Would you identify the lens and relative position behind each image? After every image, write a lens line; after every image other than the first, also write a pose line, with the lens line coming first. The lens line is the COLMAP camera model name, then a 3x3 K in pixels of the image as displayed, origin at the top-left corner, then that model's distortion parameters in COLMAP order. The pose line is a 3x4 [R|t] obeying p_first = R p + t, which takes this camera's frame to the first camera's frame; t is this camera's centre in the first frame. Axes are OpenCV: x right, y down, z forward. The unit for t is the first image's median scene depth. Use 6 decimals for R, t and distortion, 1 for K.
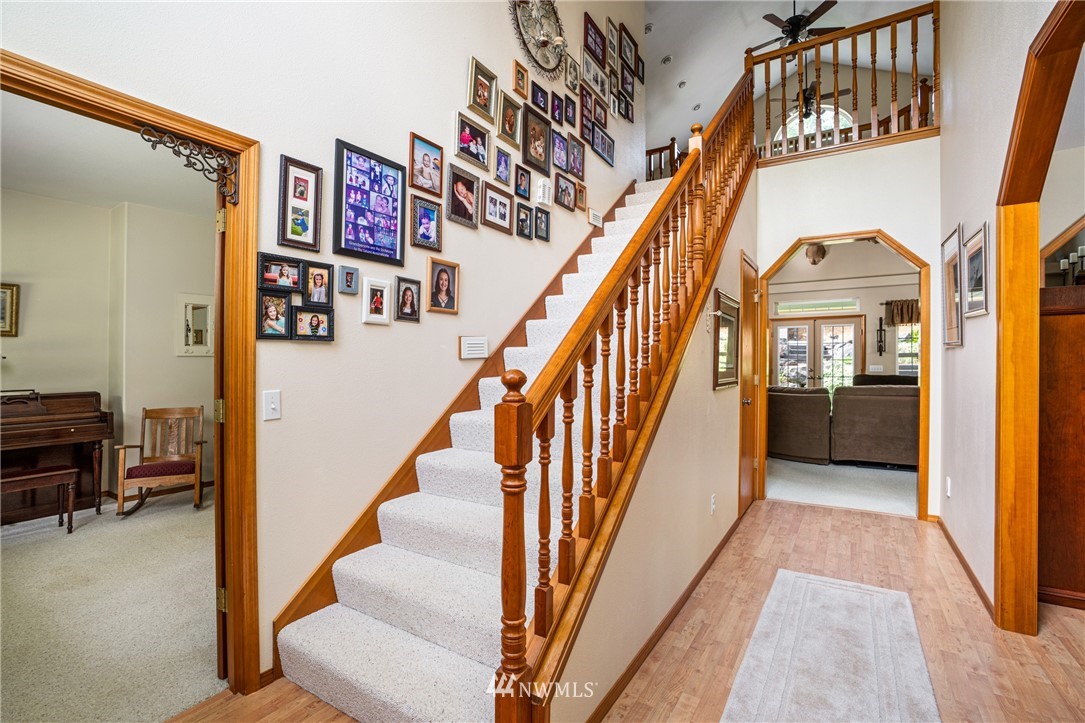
lens RADIAL K [[492.5, 0, 538.2], [0, 492.5, 361.5], [0, 0, 1]] dist [-0.016372, 0.001927]
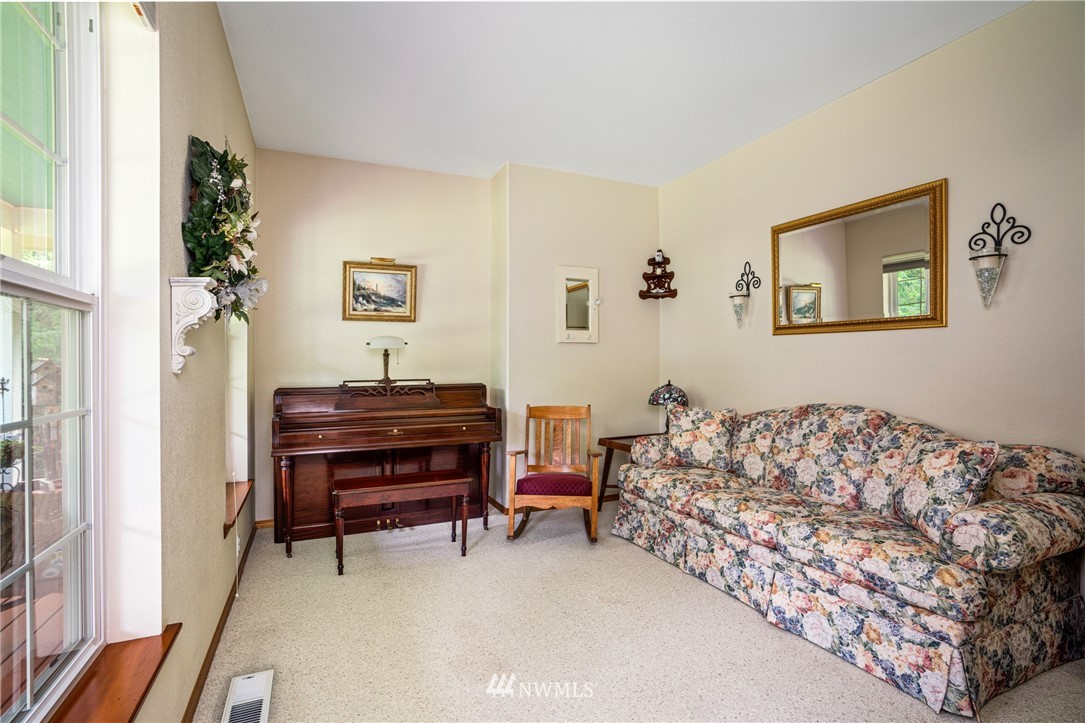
lens RADIAL K [[492.5, 0, 544.3], [0, 492.5, 363.2], [0, 0, 1]] dist [-0.016372, 0.001927]
pose [[0.850522, -0.004616, -0.525919, -0.323317], [0.003032, 0.999988, -0.003874, 0.026810], [0.525931, 0.001701, 0.850526, 0.287019]]
